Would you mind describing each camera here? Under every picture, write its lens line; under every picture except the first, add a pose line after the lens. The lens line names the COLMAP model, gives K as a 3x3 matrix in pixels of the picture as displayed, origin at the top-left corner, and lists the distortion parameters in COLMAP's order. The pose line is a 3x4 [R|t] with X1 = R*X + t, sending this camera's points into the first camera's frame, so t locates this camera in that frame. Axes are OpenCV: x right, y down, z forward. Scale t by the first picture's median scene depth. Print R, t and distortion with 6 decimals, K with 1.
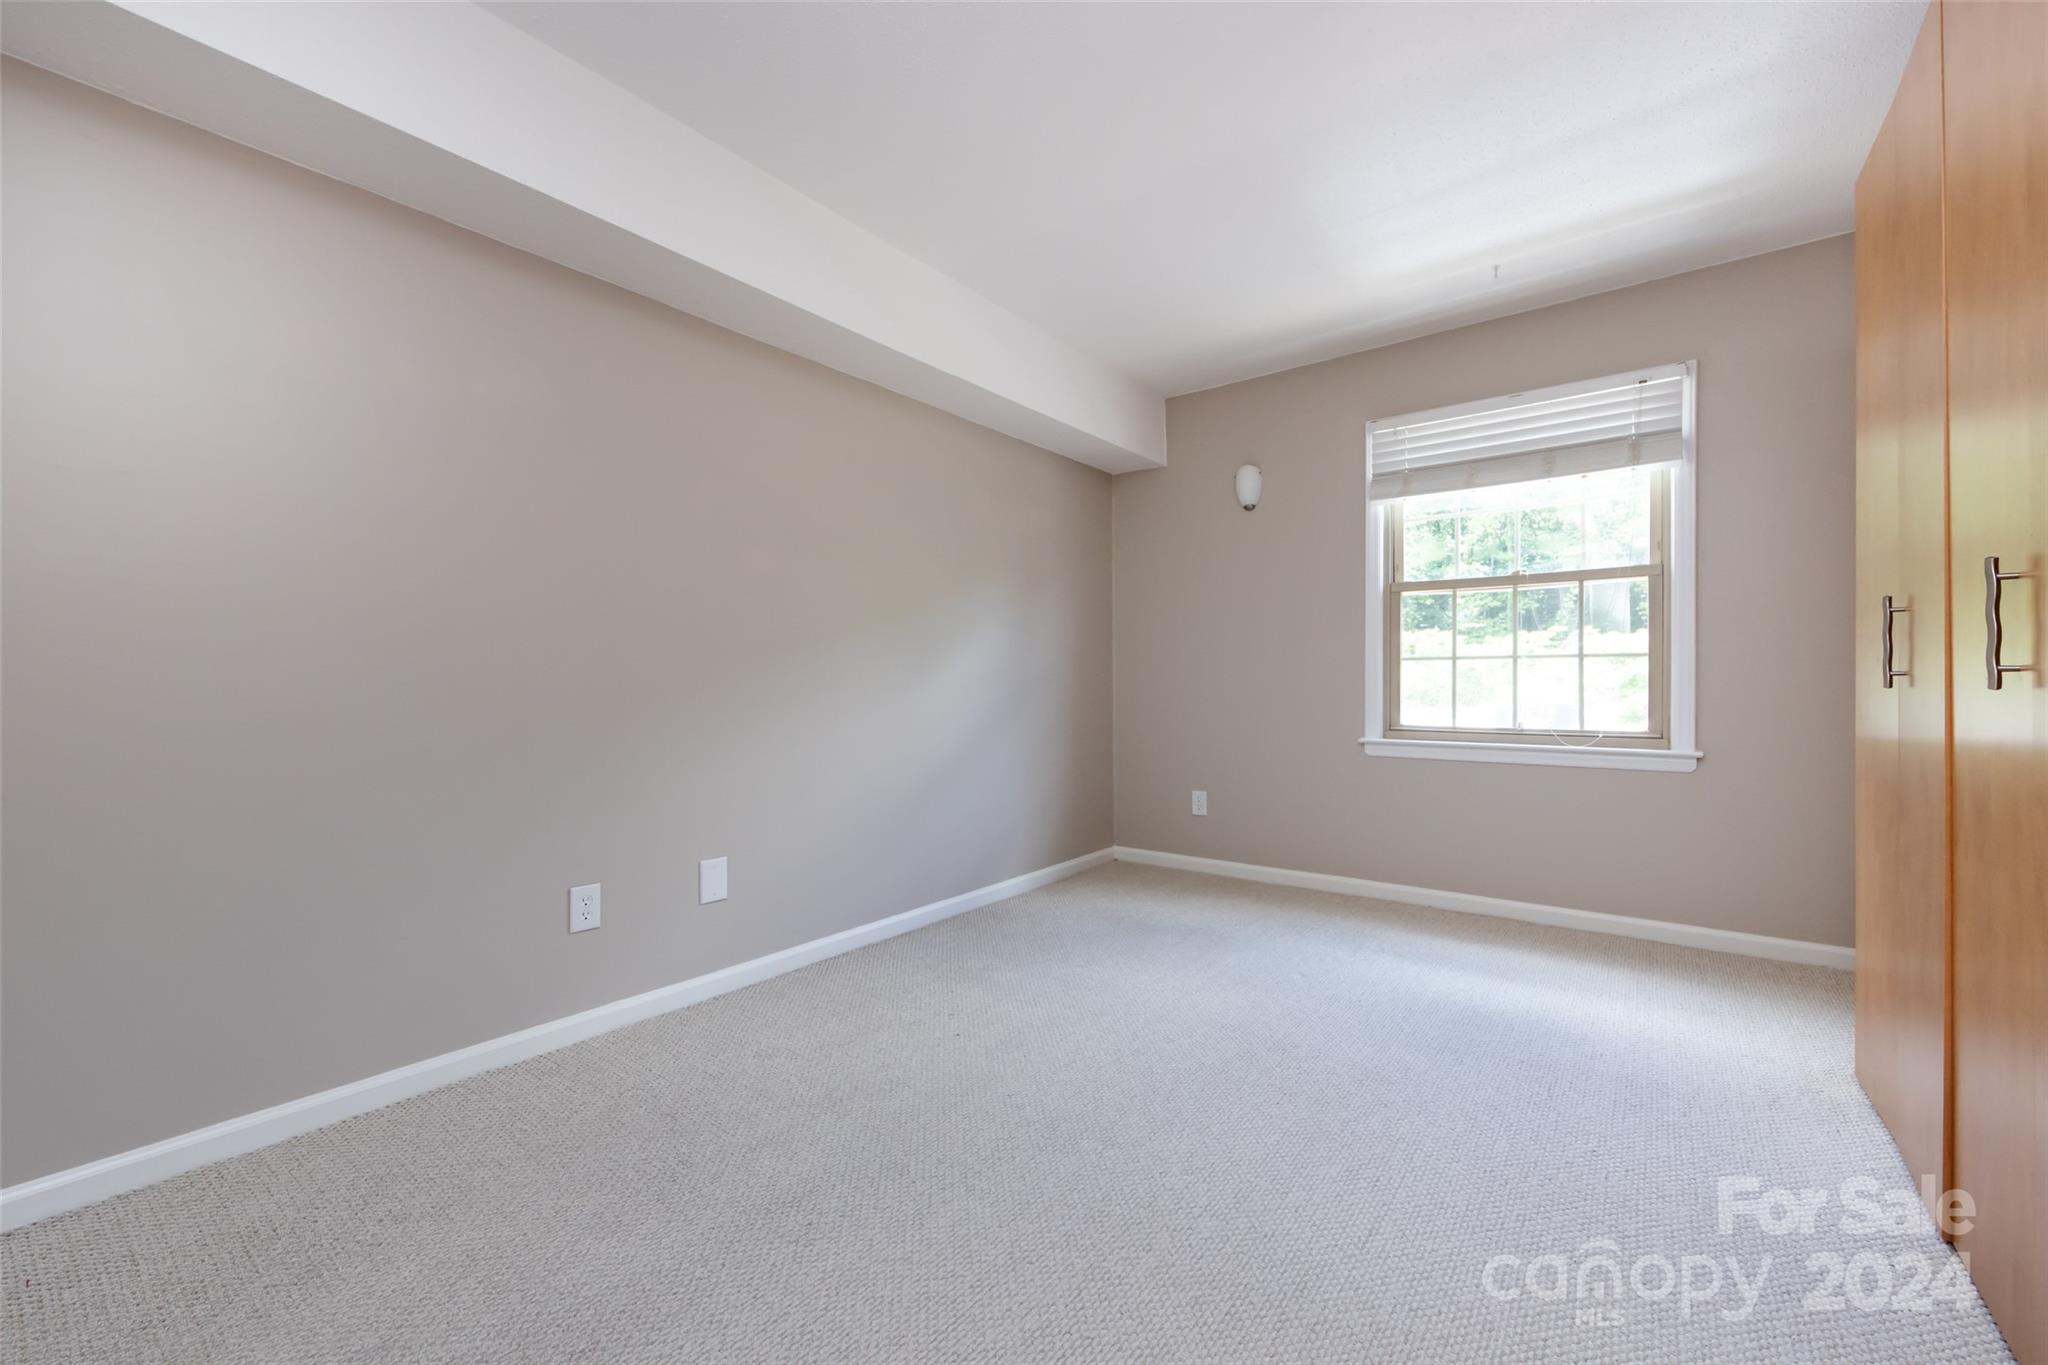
lens RADIAL K [[806.8, 0, 1022.0], [0, 806.8, 686.7], [0, 0, 1]] dist [-0.004664, -0.000121]
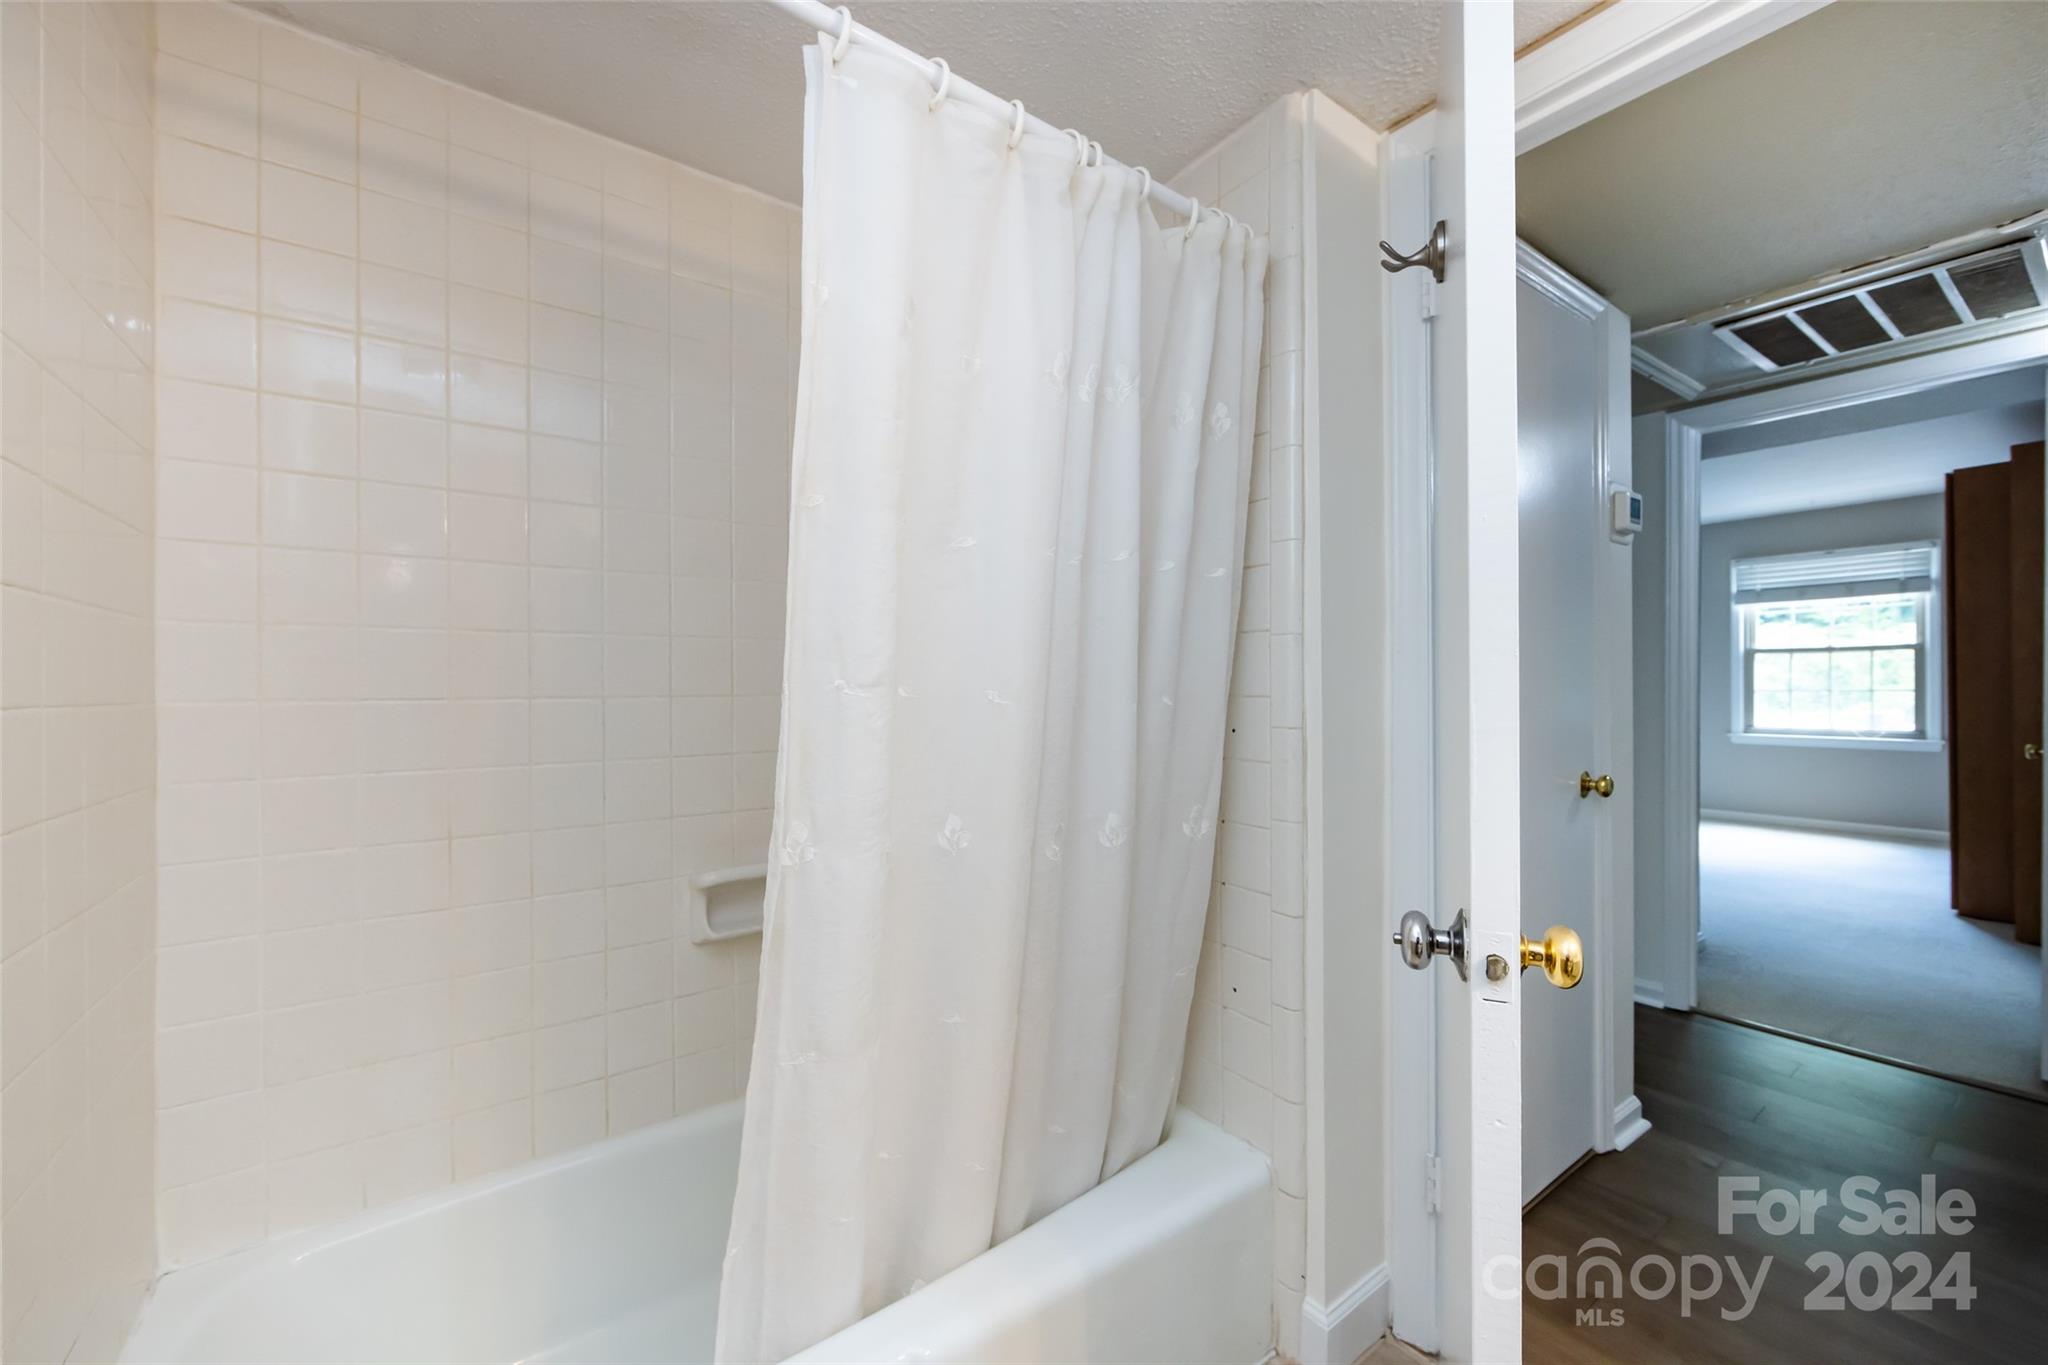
lens RADIAL K [[806.8, 0, 1028.7], [0, 806.8, 684.6], [0, 0, 1]] dist [-0.004664, -0.000121]
pose [[0.972336, -0.000602, -0.233587, -0.728238], [-0.003920, 0.999814, -0.018894, -0.009183], [0.233555, 0.019287, 0.972152, -1.192531]]
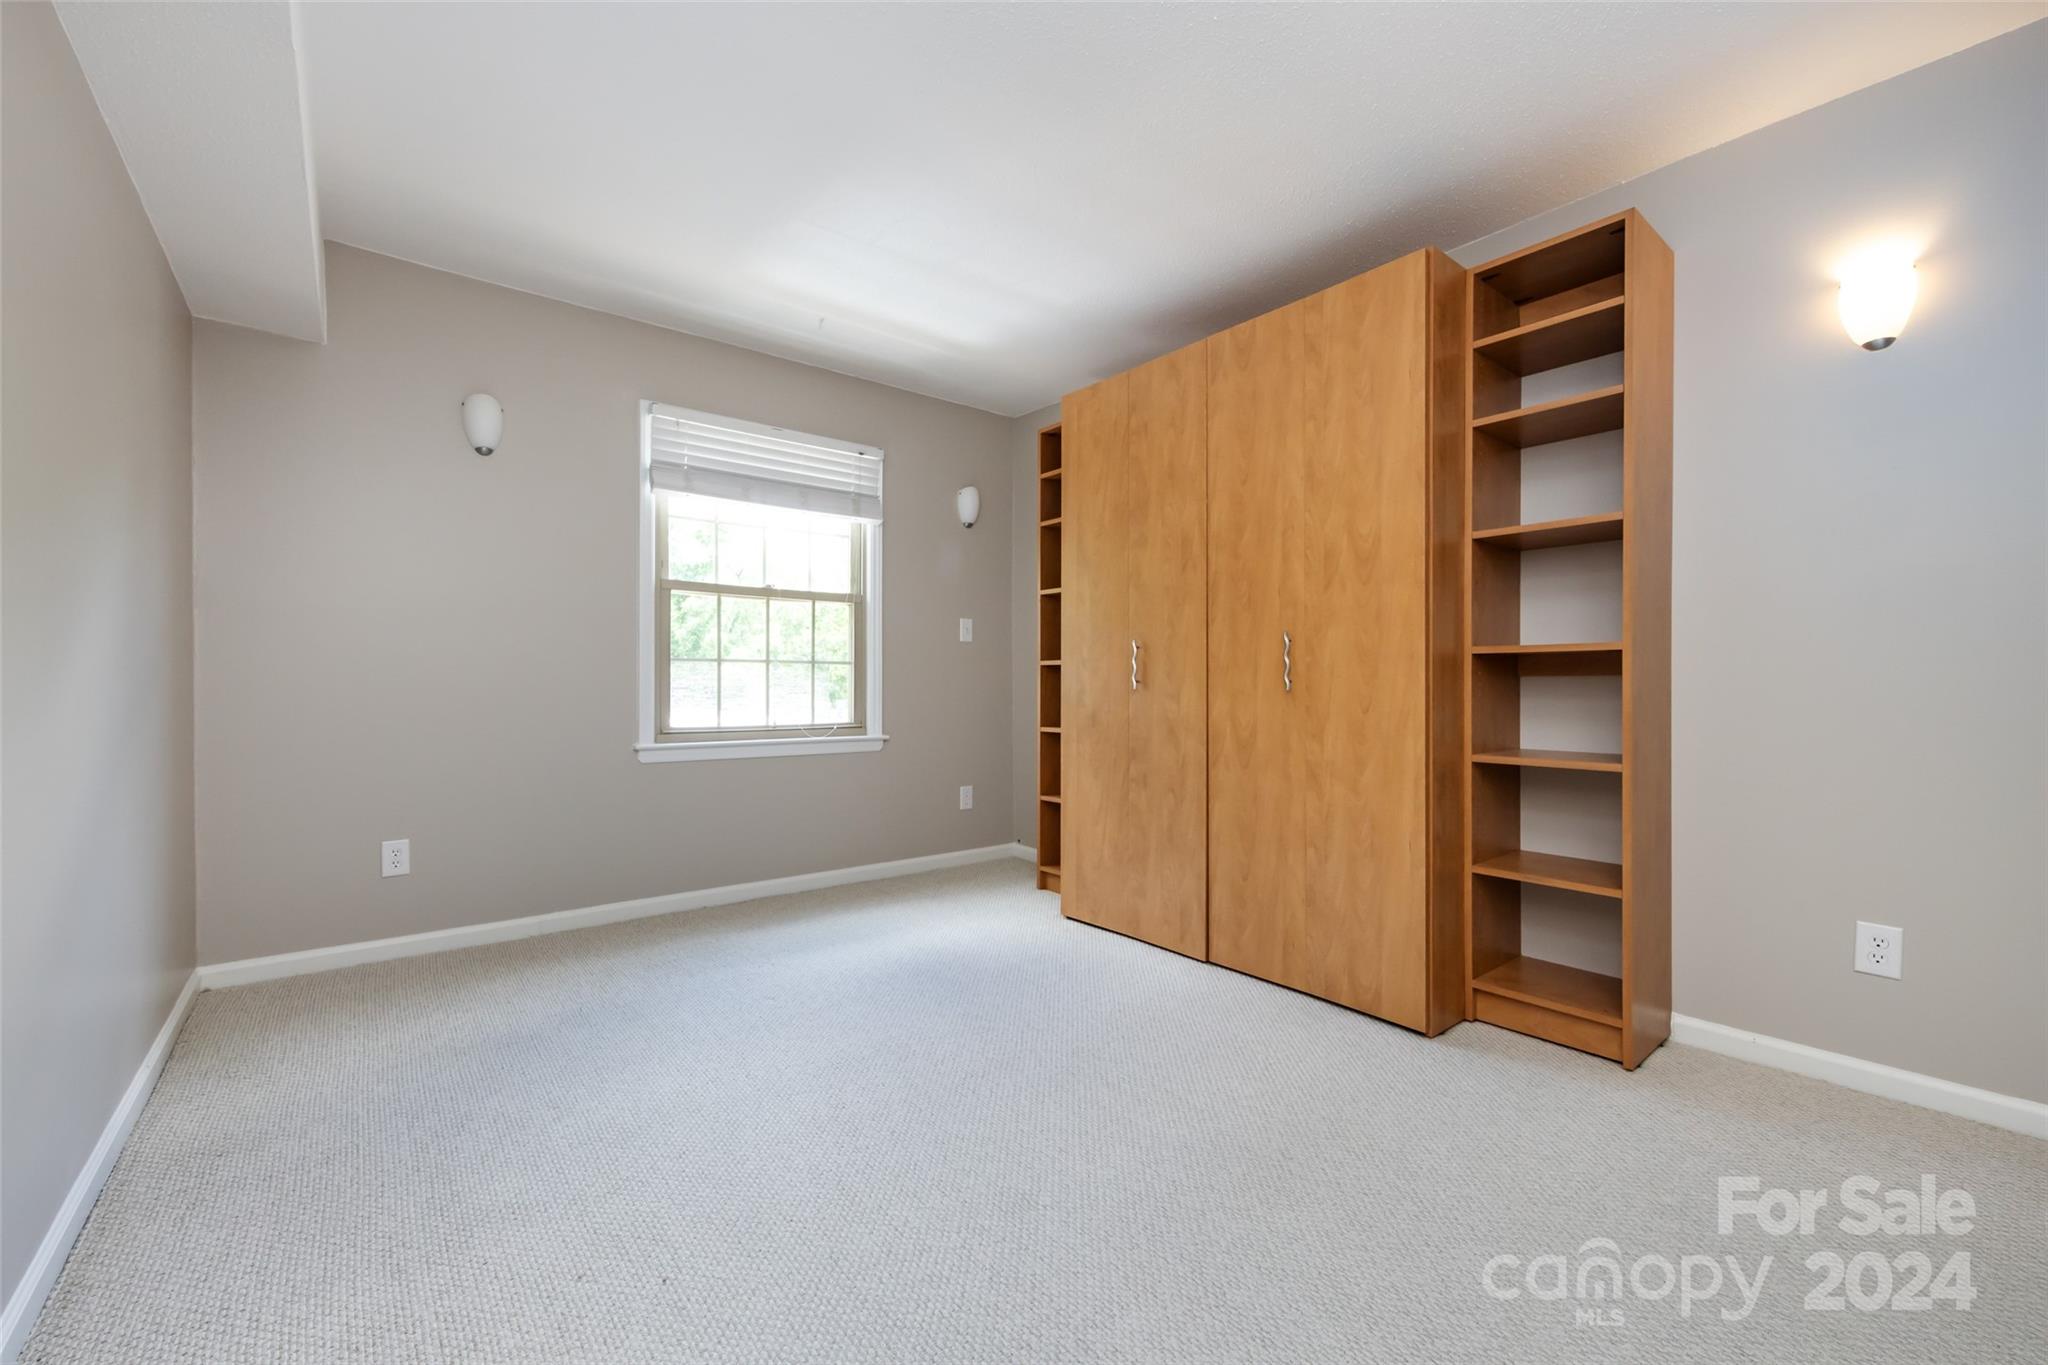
lens RADIAL K [[806.8, 0, 1023.1], [0, 806.8, 694.6], [0, 0, 1]] dist [-0.004664, -0.000121]
pose [[0.231586, -0.001161, 0.972814, -0.382415], [0.008595, 0.999963, -0.000853, 0.012766], [-0.972777, 0.008559, 0.231587, 0.384070]]
